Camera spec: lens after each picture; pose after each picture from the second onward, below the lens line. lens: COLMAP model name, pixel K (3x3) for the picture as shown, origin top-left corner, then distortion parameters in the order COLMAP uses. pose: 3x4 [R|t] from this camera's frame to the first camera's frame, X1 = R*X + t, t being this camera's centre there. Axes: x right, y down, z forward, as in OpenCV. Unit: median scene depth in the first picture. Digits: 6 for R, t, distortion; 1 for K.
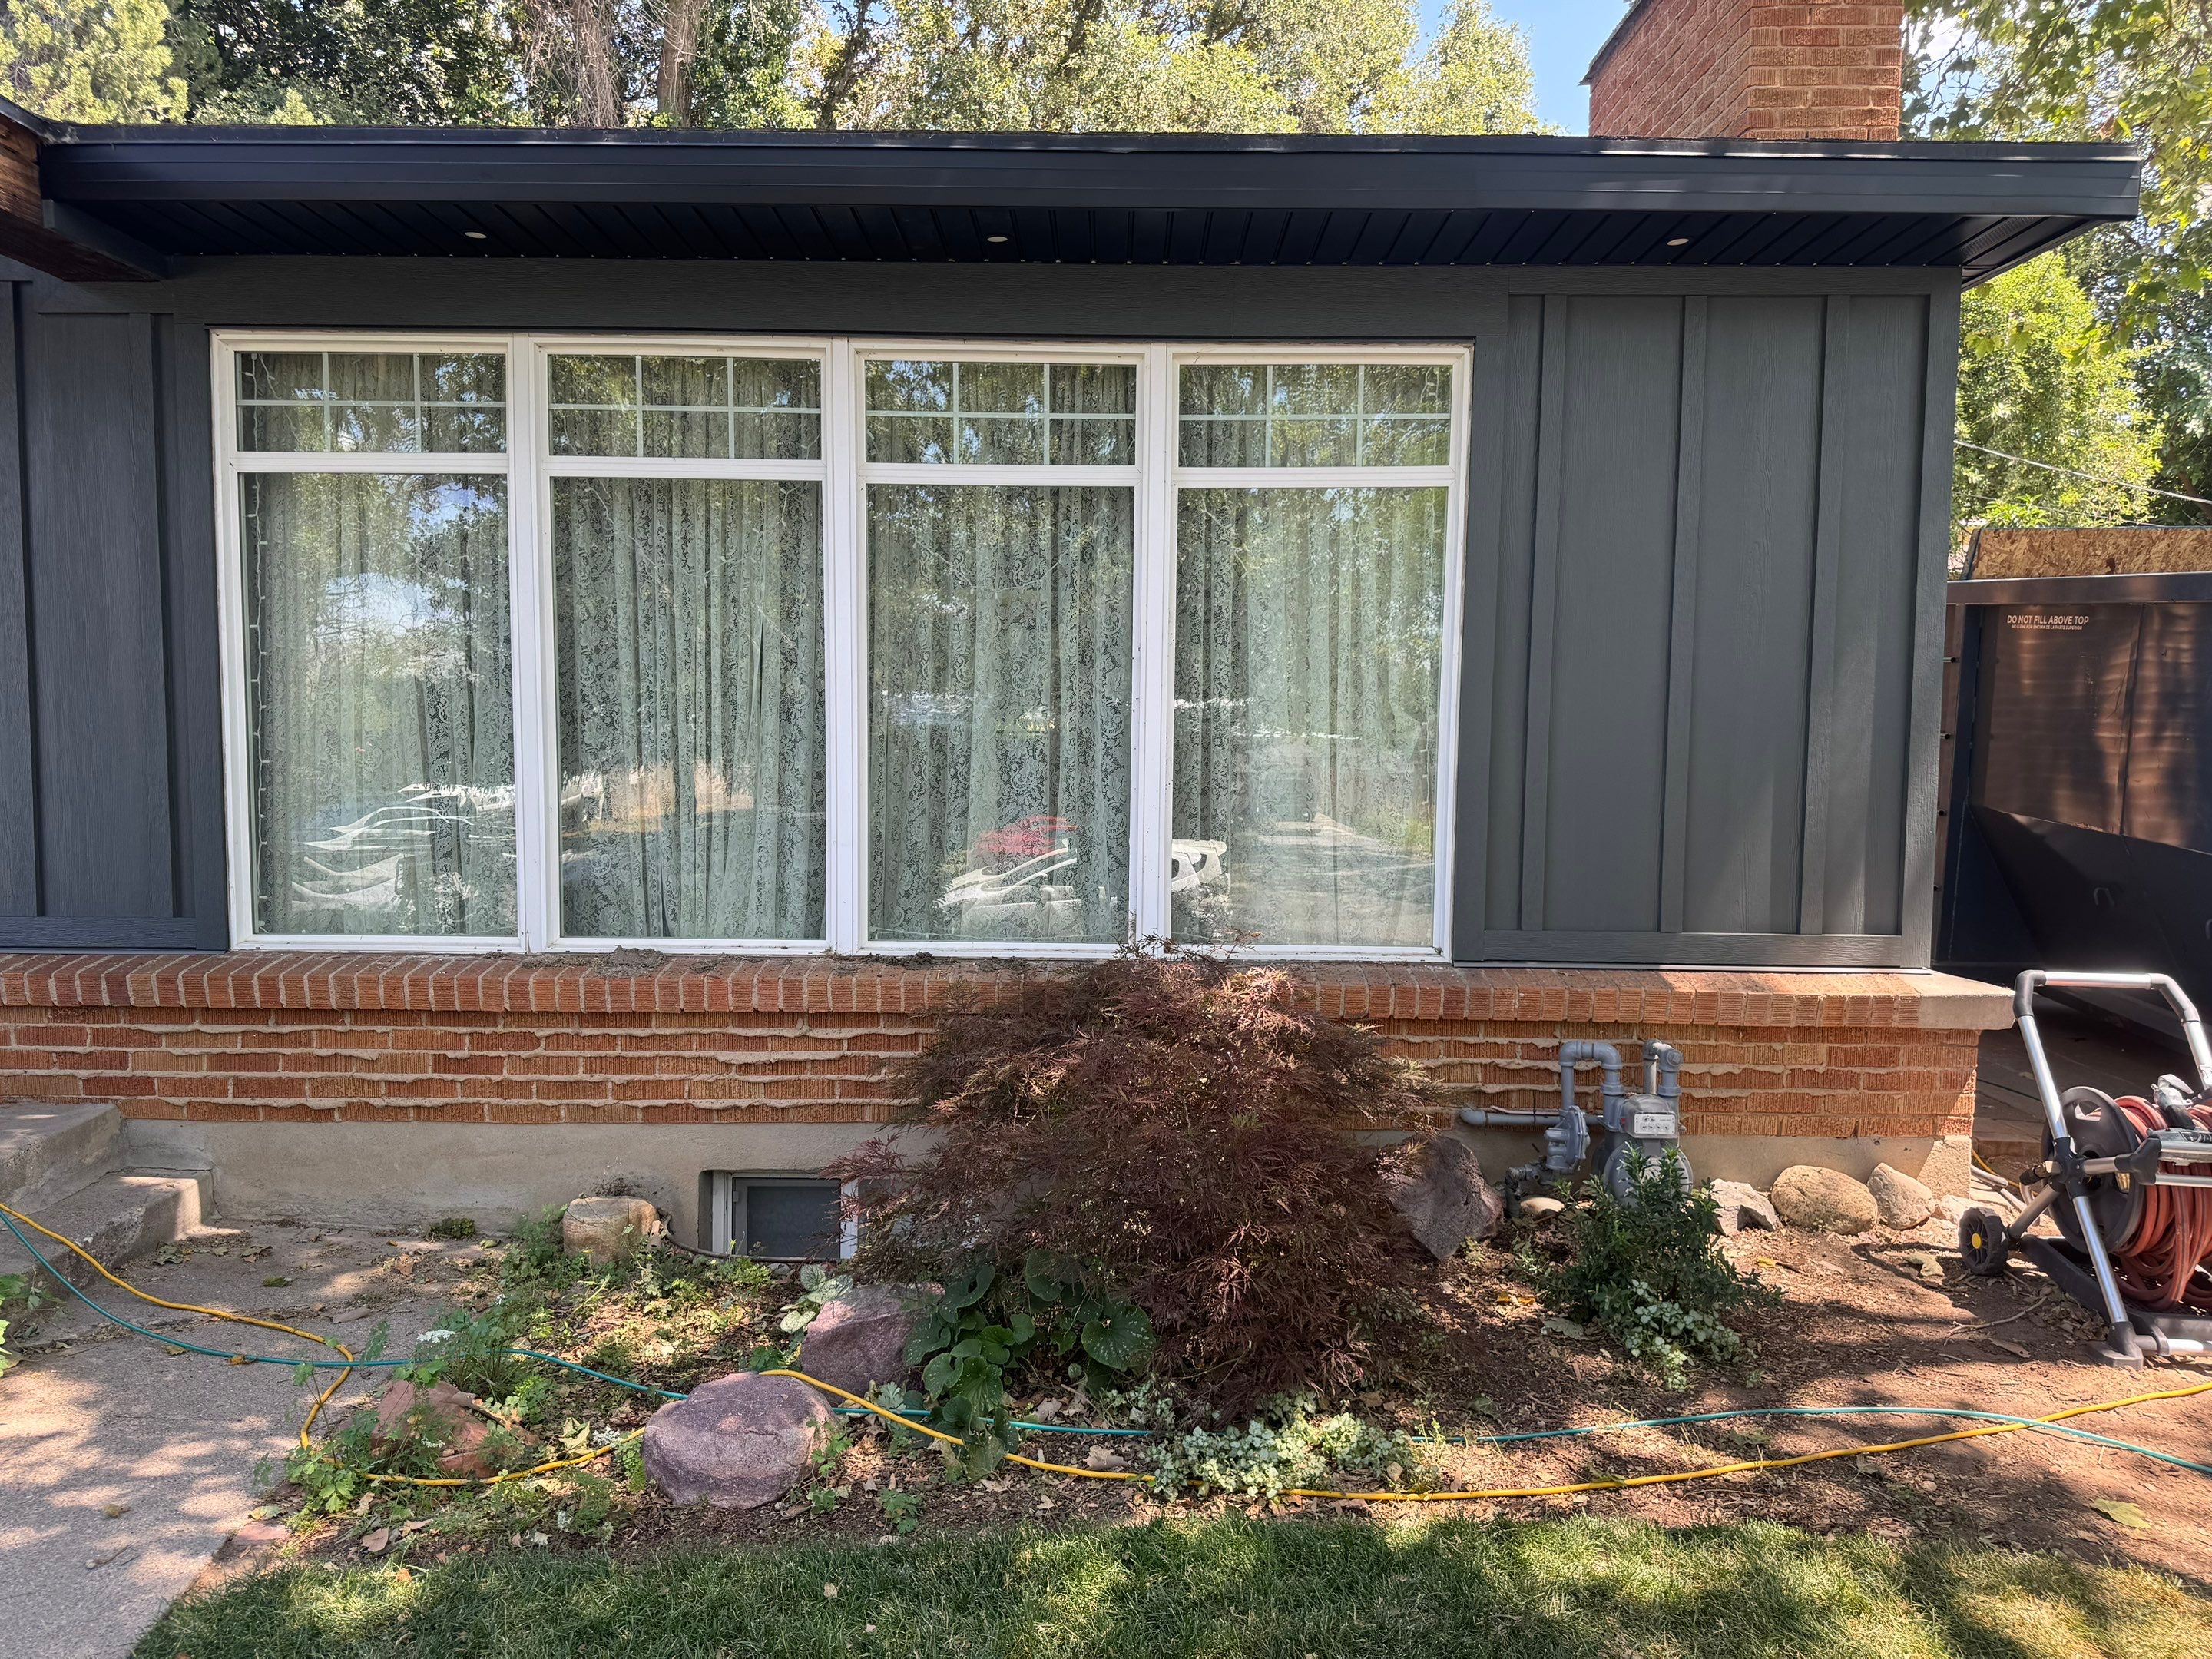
lens RADIAL K [[1536.3, 0, 1116.0], [0, 1536.3, 832.4], [0, 0, 1]] dist [0.117590, -0.192454]
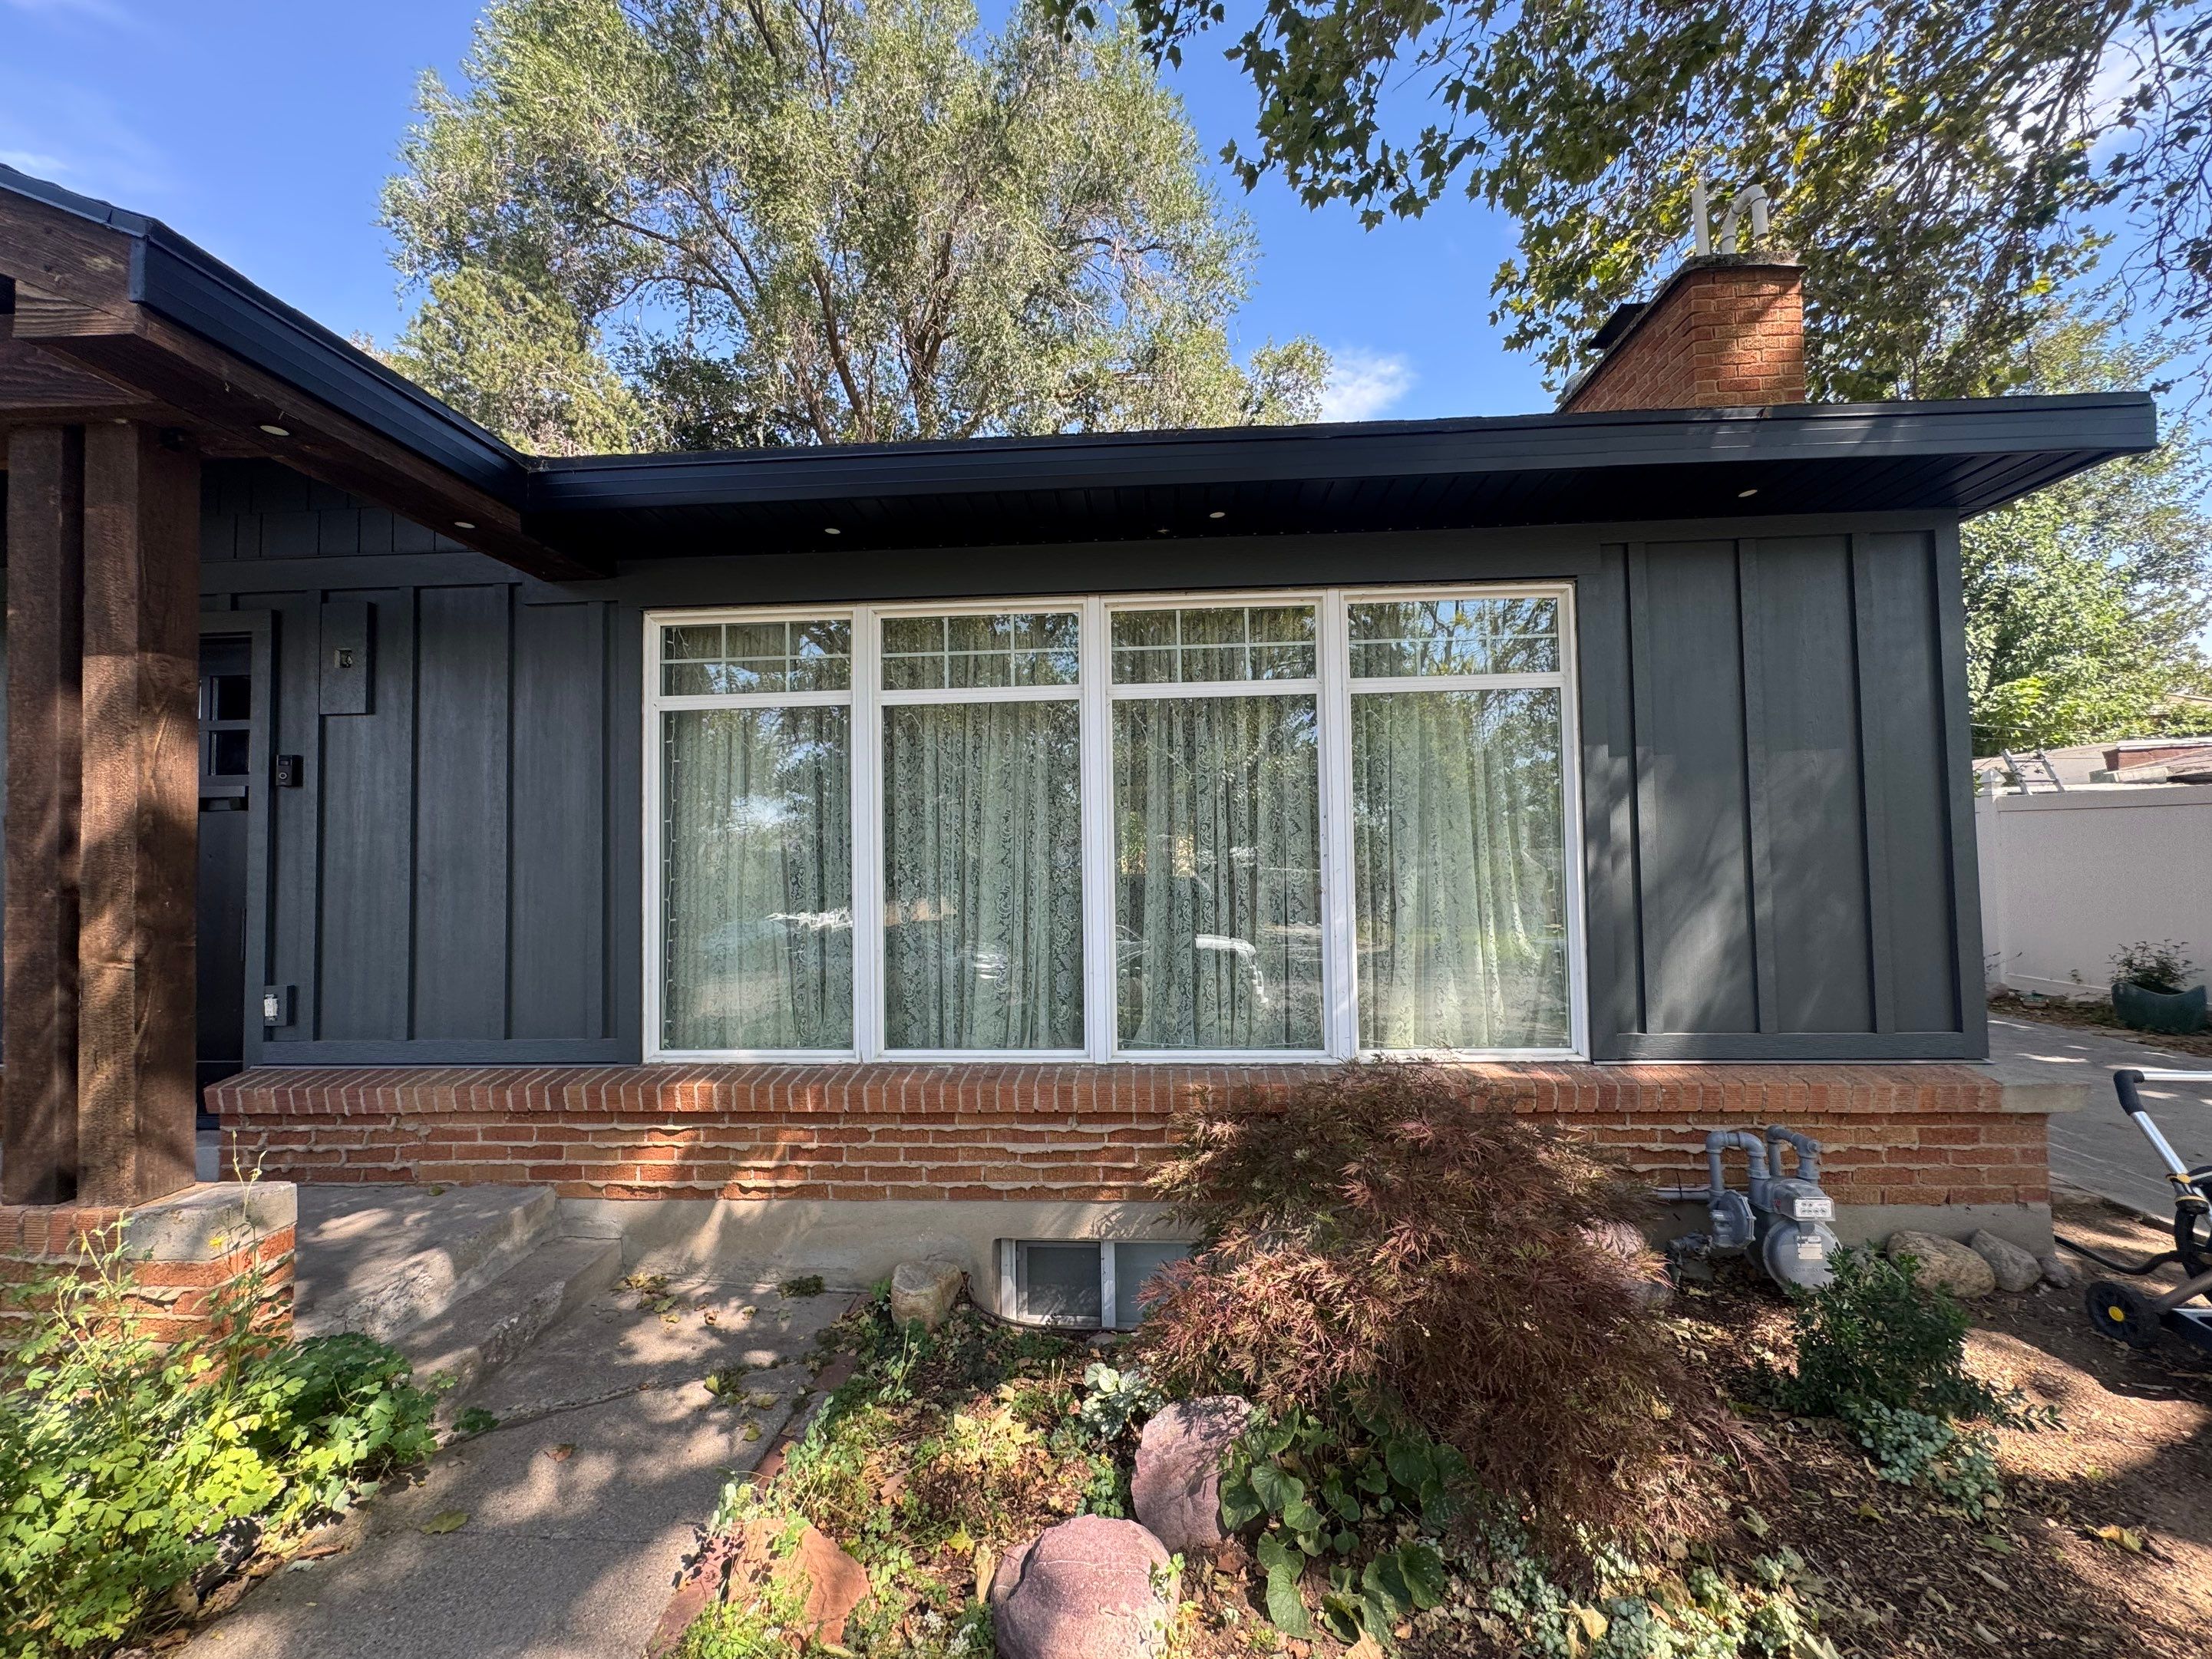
lens RADIAL K [[890.0, 0, 1106.0], [0, 890.0, 829.5], [0, 0, 1]] dist [-0.009418, 0.000492]
pose [[0.997944, -0.028559, -0.057381, -0.126993], [0.021976, 0.993438, -0.112245, -0.029648], [0.060210, 0.110753, 0.992022, 0.257080]]
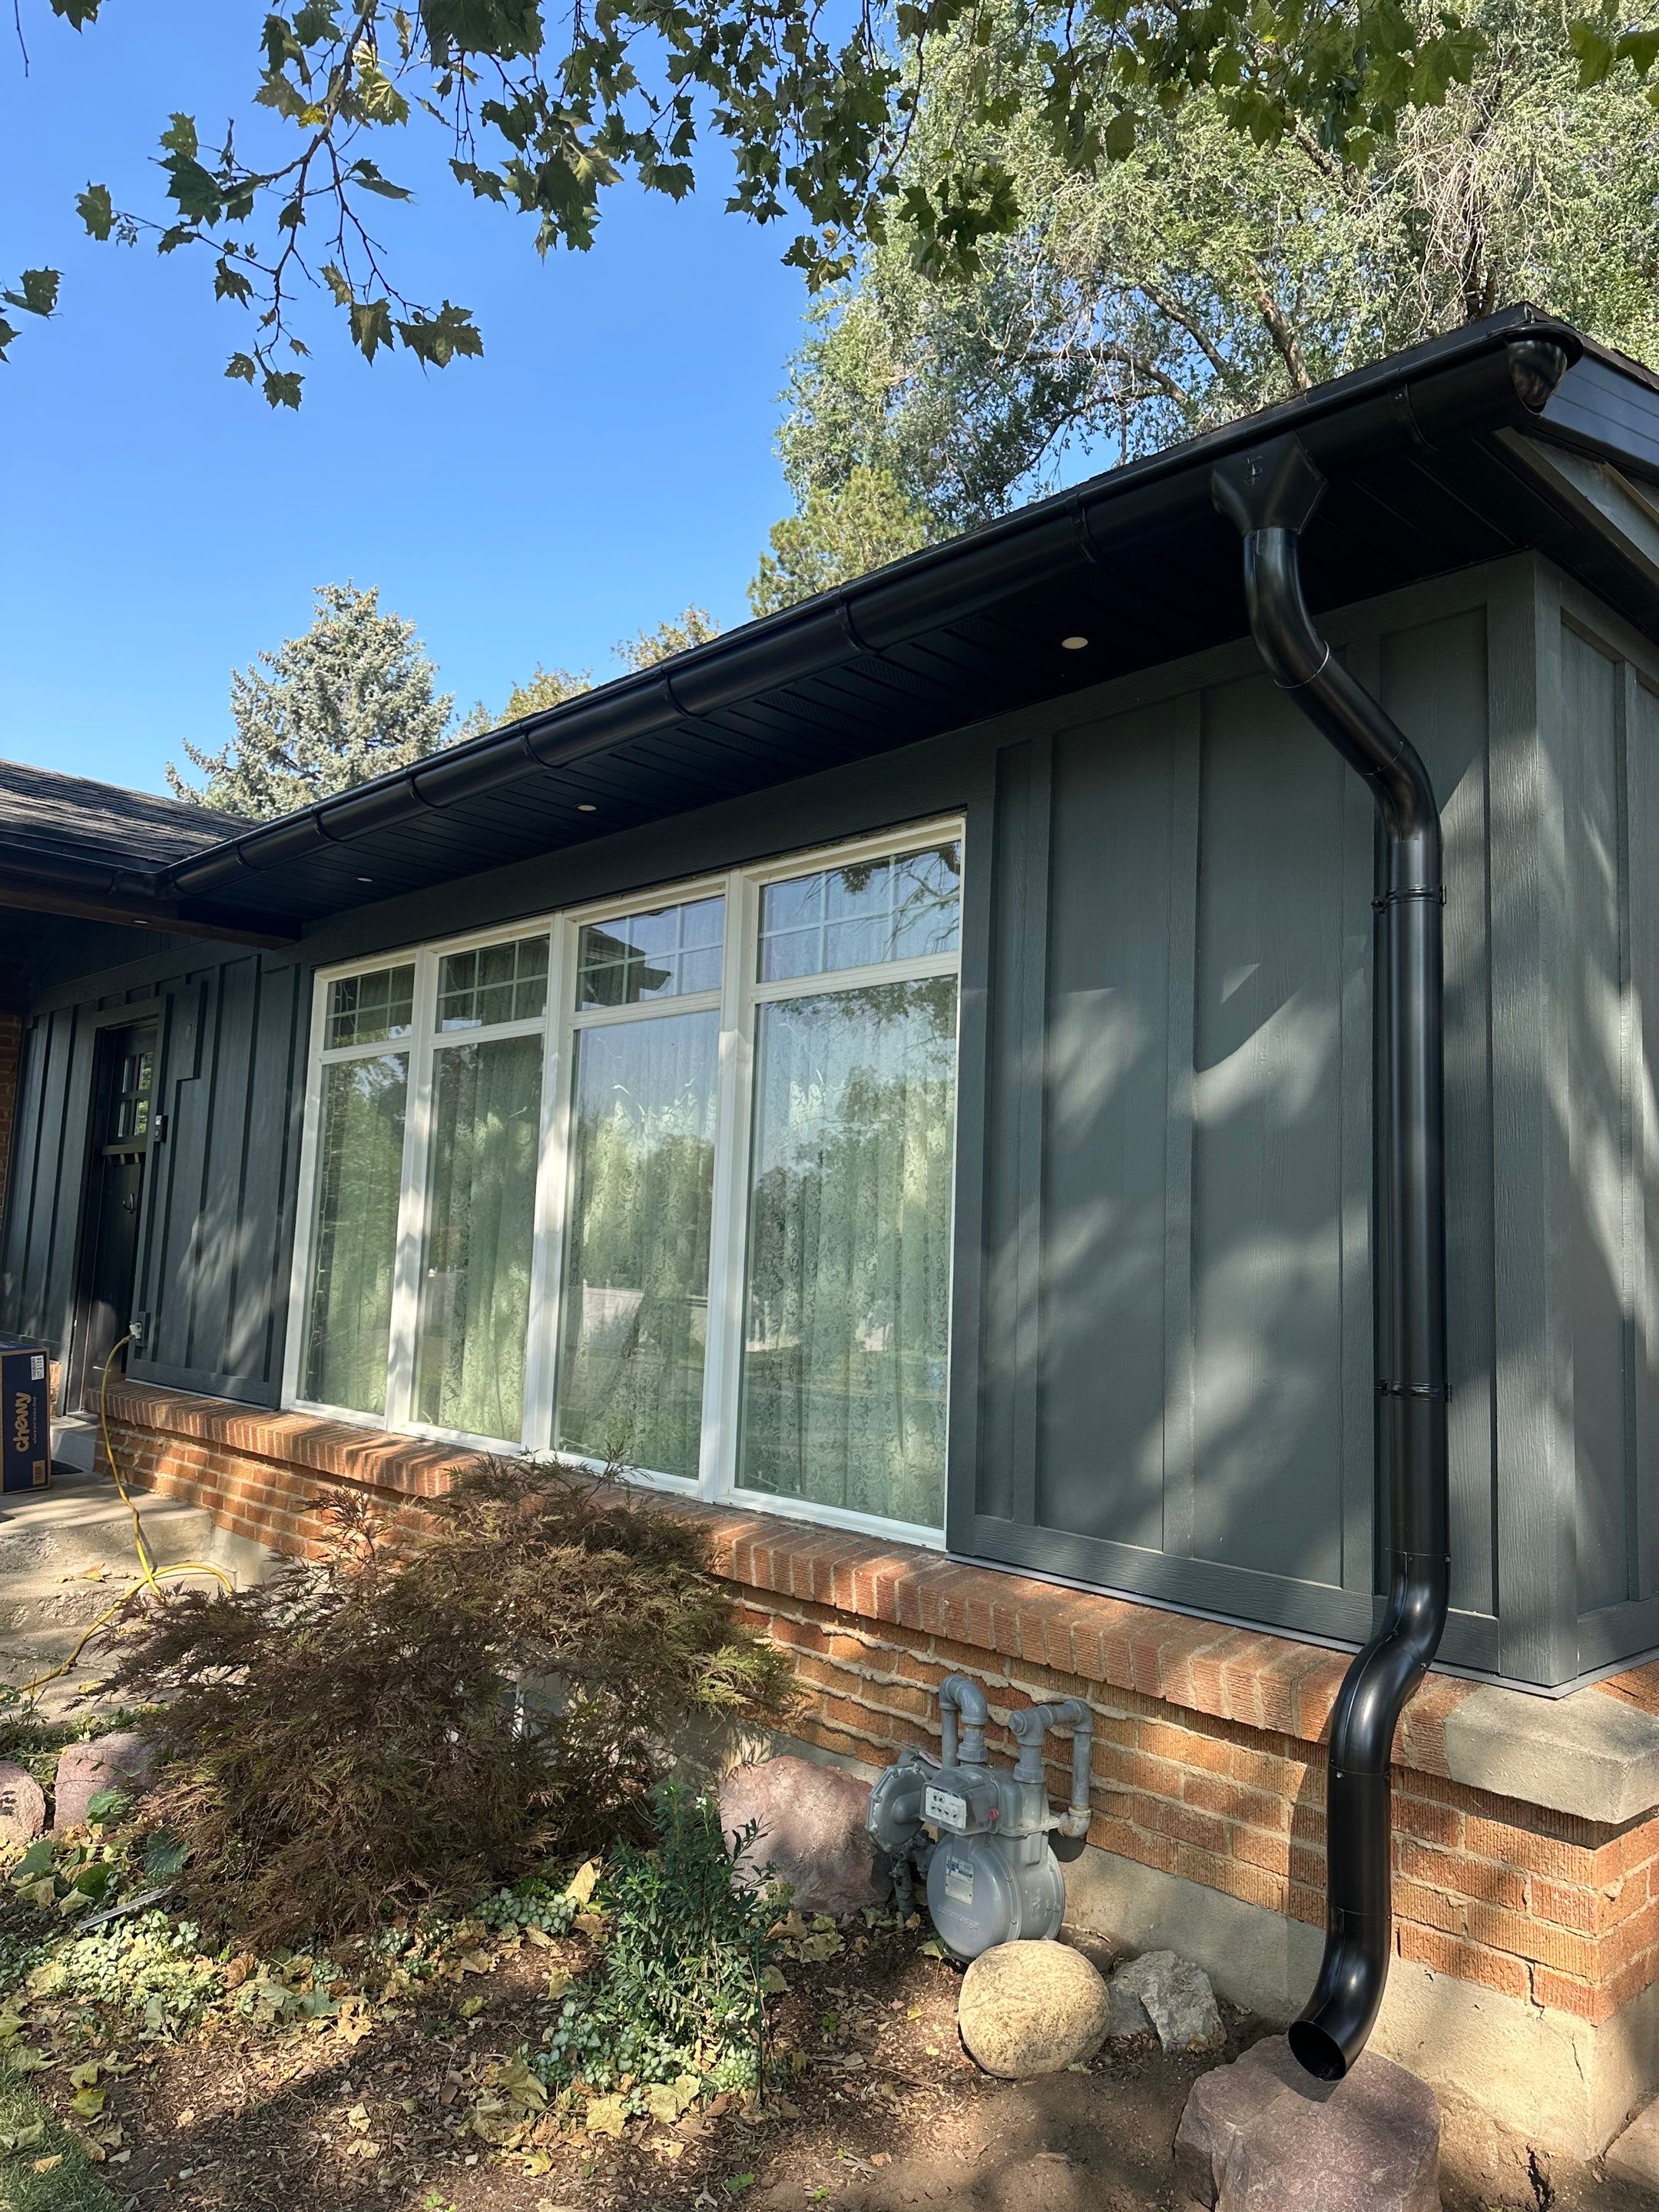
lens RADIAL K [[1536.3, 0, 829.5], [0, 1536.3, 1106.0], [0, 0, 1]] dist [0.117590, -0.192454]
pose [[0.690235, -0.057304, -0.721313, 0.775485], [-0.089185, 0.982521, -0.163398, -0.005339], [0.718068, 0.177113, 0.673059, 0.393180]]
